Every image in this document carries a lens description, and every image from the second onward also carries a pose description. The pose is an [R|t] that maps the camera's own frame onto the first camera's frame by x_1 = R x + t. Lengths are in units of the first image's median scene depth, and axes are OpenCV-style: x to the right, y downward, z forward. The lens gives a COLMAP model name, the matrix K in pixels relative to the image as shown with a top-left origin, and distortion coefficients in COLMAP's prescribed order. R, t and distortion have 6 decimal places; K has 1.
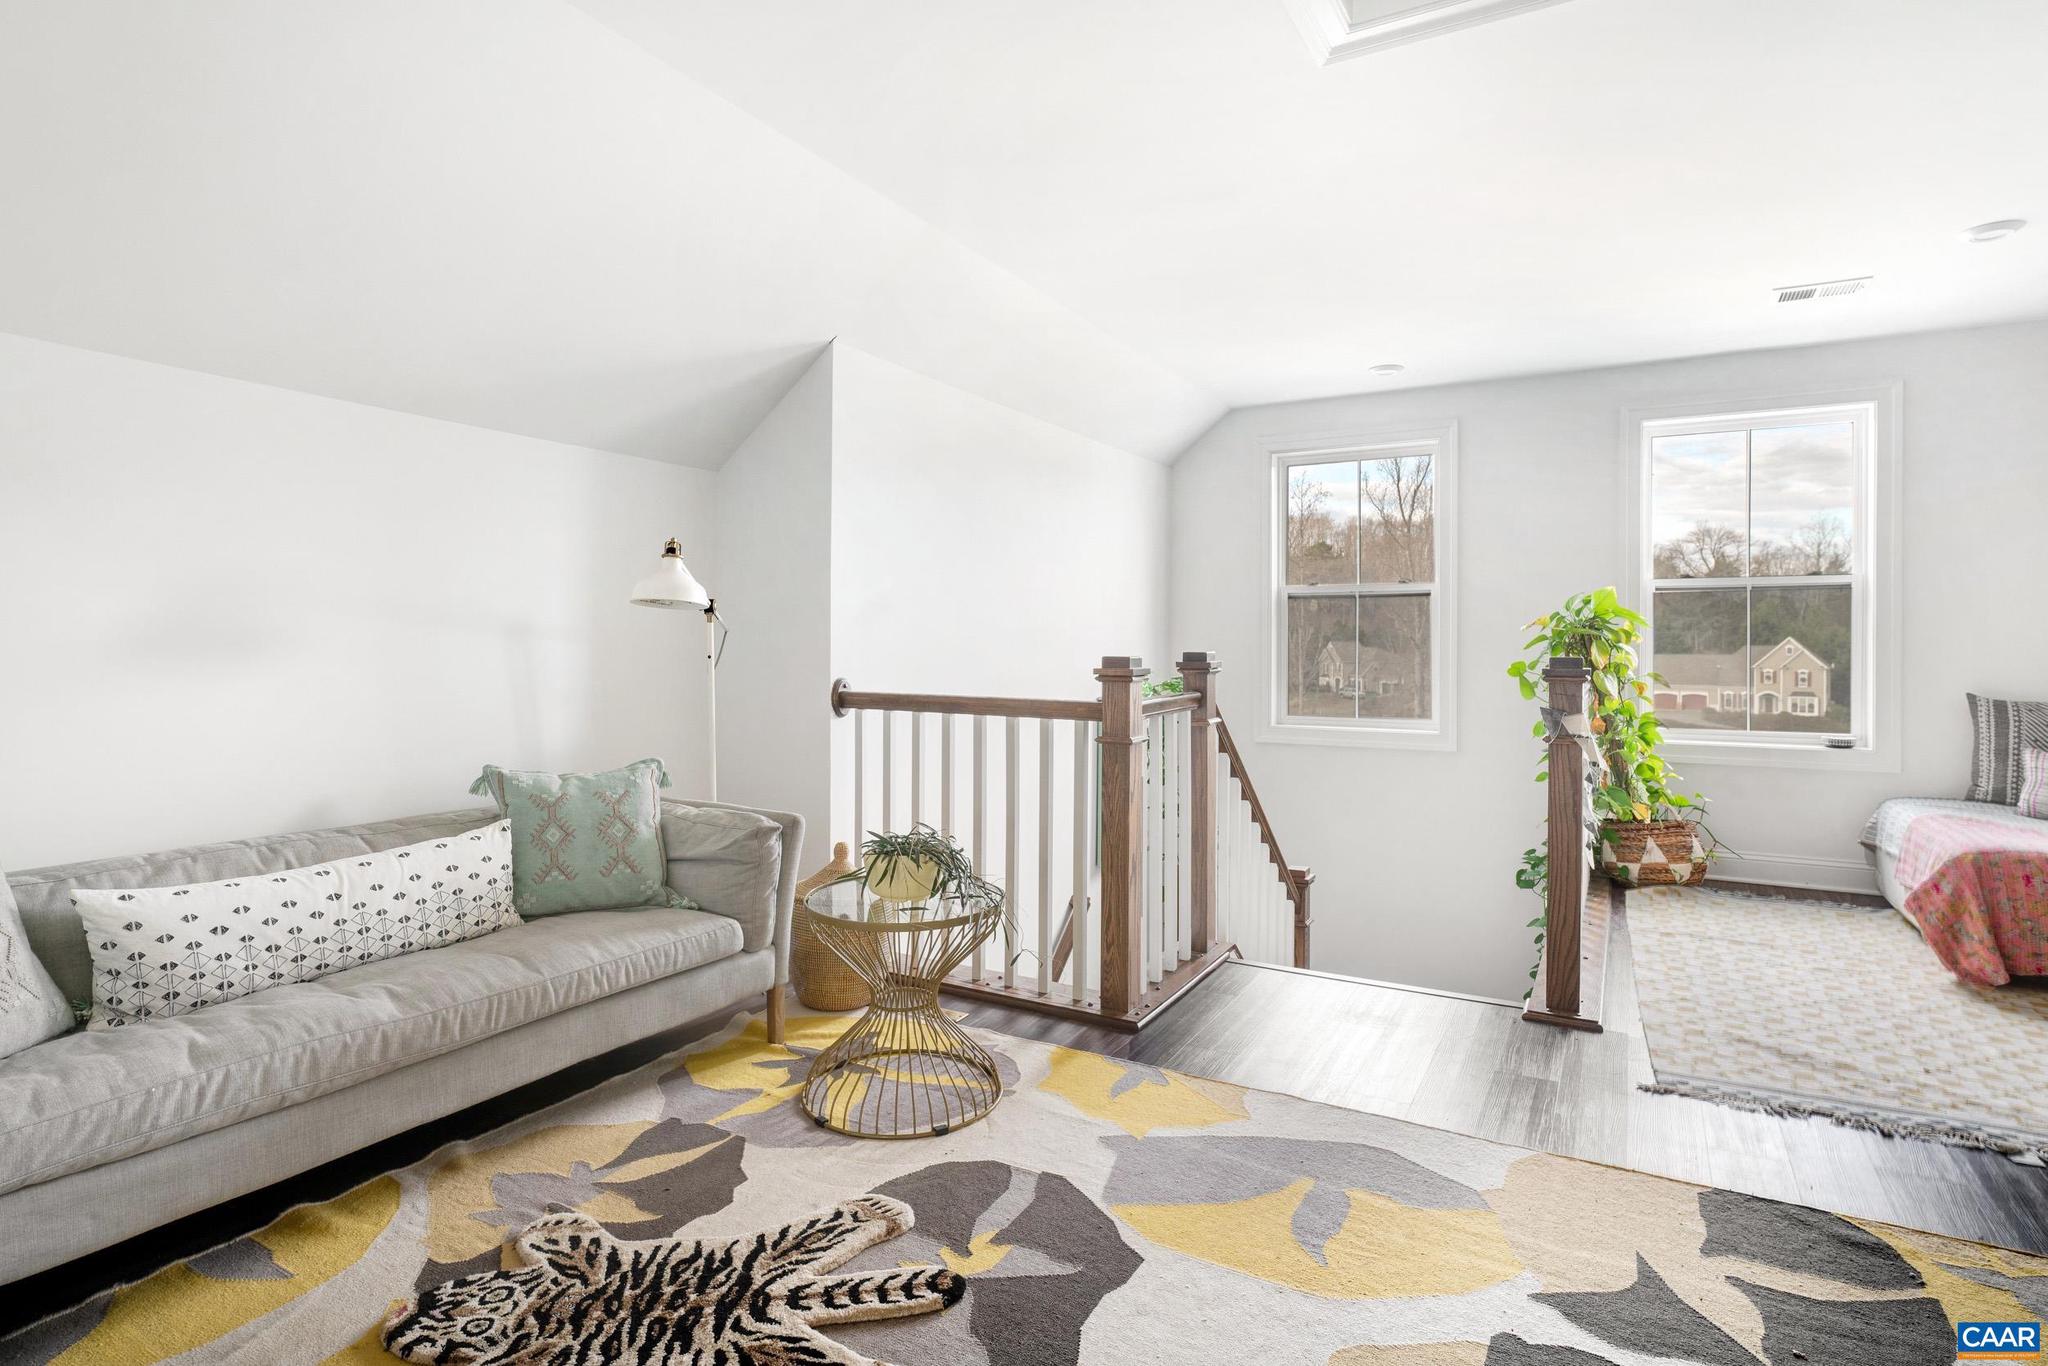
lens RADIAL K [[1054.4, 0, 1012.8], [0, 1054.4, 681.1], [0, 0, 1]] dist [-0.001160, -0.000391]
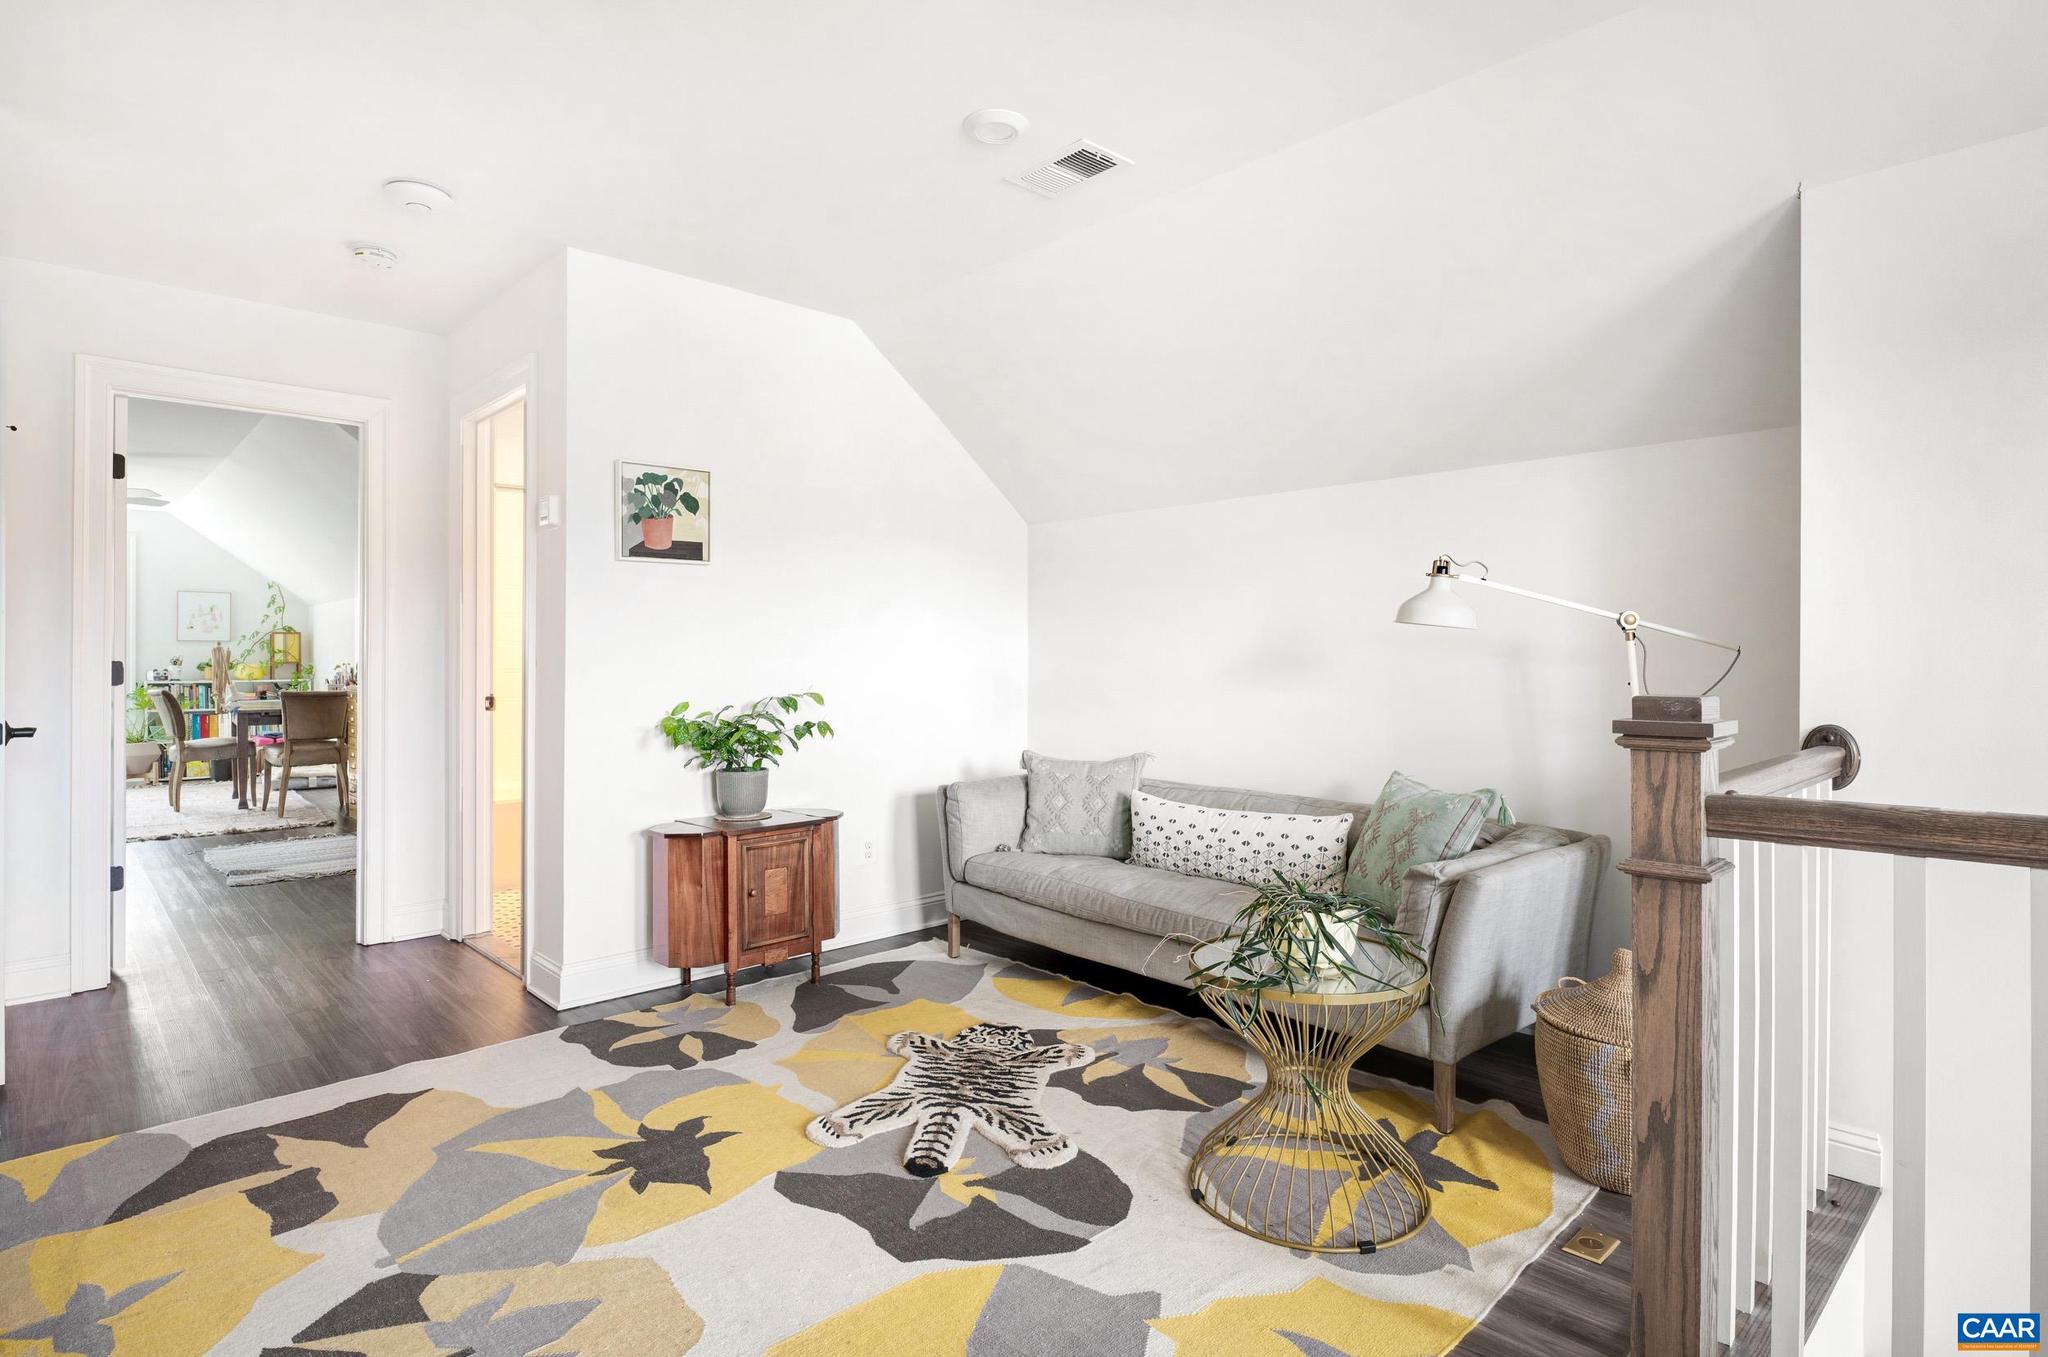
lens RADIAL K [[1054.4, 0, 1012.5], [0, 1054.4, 659.5], [0, 0, 1]] dist [-0.001160, -0.000391]
pose [[-0.274281, 0.001358, -0.961649, 1.061640], [-0.038460, 0.999183, 0.012381, -0.057862], [0.960880, 0.040381, -0.274005, 1.330706]]
